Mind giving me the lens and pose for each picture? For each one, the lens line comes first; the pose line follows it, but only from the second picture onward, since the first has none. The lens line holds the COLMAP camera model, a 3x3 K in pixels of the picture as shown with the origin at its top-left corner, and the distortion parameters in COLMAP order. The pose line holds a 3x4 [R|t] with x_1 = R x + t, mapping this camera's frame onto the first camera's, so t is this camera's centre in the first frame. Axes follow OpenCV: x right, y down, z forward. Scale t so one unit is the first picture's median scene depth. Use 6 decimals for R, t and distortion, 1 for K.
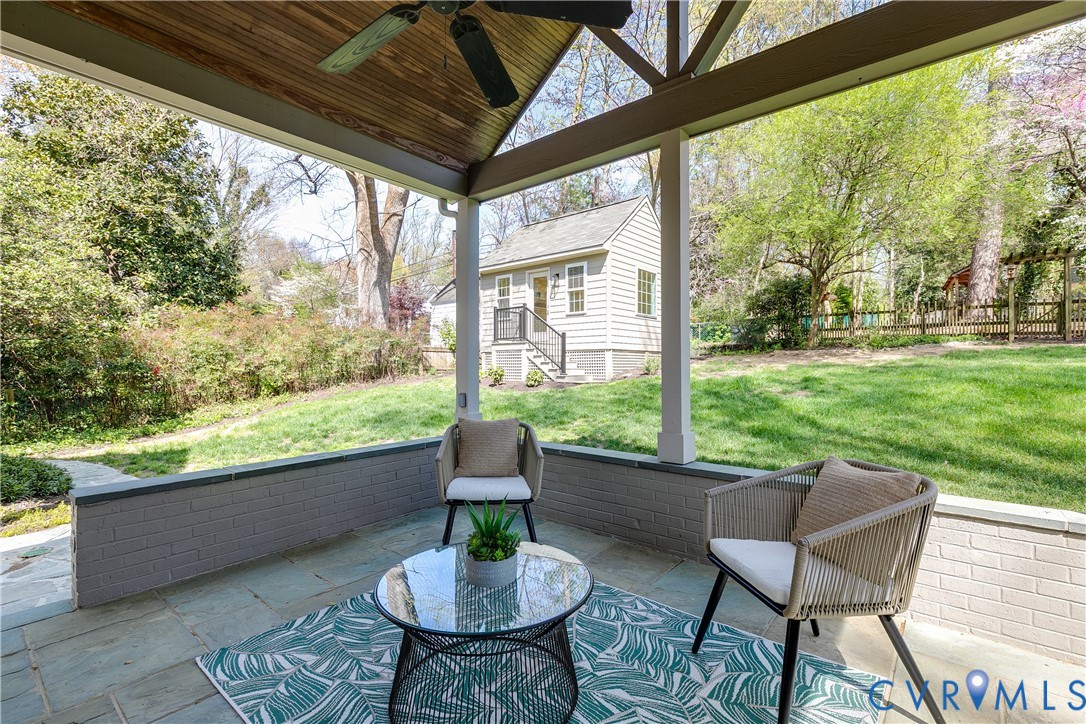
lens RADIAL K [[498.8, 0, 540.6], [0, 498.8, 350.5], [0, 0, 1]] dist [0.003632, -0.000398]
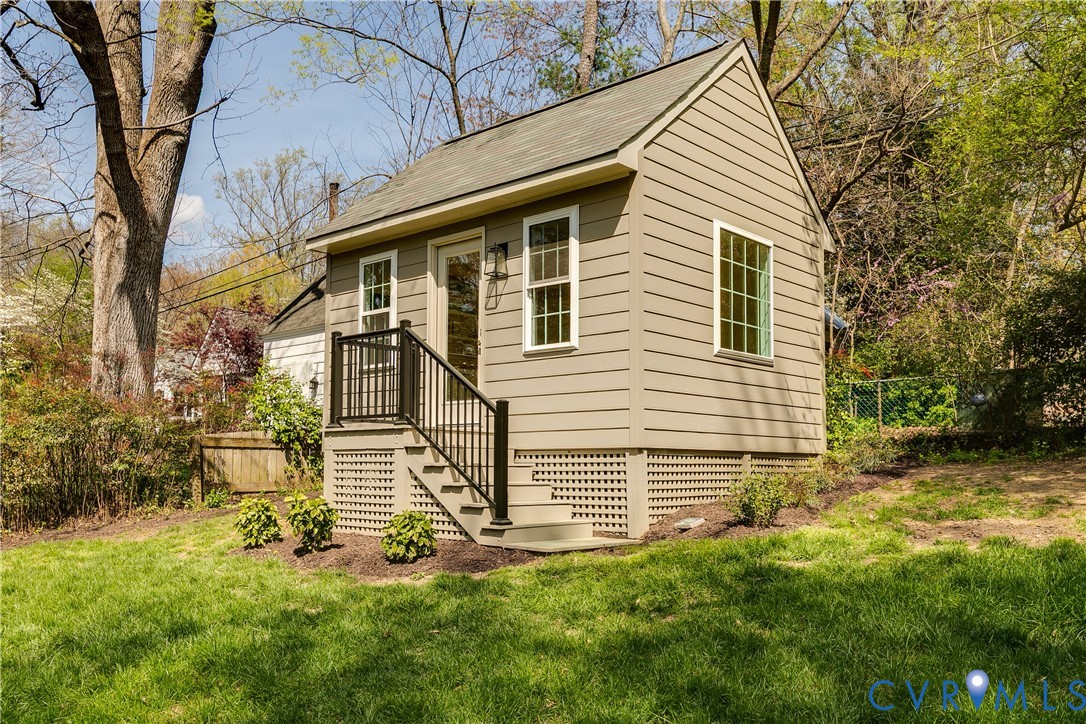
lens RADIAL K [[908.1, 0, 543.2], [0, 908.1, 372.8], [0, 0, 1]] dist [-0.010699, -0.000948]
pose [[0.999738, 0.001782, -0.022806, 0.080087], [-0.003400, 0.997462, -0.071115, -0.009394], [0.022621, 0.071173, 0.997207, 0.336515]]
